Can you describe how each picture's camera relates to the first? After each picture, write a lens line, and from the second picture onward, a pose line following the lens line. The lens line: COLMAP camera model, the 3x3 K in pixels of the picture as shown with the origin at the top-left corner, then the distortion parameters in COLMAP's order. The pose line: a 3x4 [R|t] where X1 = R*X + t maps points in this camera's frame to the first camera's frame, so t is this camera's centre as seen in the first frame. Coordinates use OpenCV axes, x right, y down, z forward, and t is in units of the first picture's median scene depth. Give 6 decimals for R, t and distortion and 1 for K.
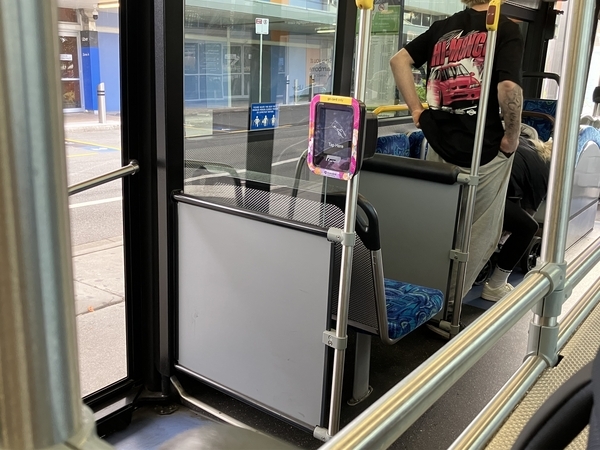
lens RADIAL K [[608.2, 0, 299.8], [0, 608.2, 224.8], [0, 0, 1]] dist [-0.030432, 0.000000]
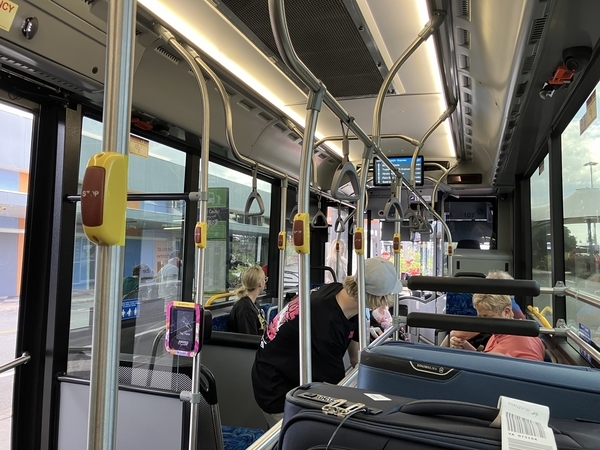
lens RADIAL K [[486.1, 0, 296.4], [0, 486.1, 214.7], [0, 0, 1]] dist [-0.030578, 0.042823]
pose [[0.956801, -0.000025, 0.290743, -0.020400], [0.094972, 0.945171, -0.312461, -0.005468], [-0.274794, 0.326576, 0.904343, -0.215071]]
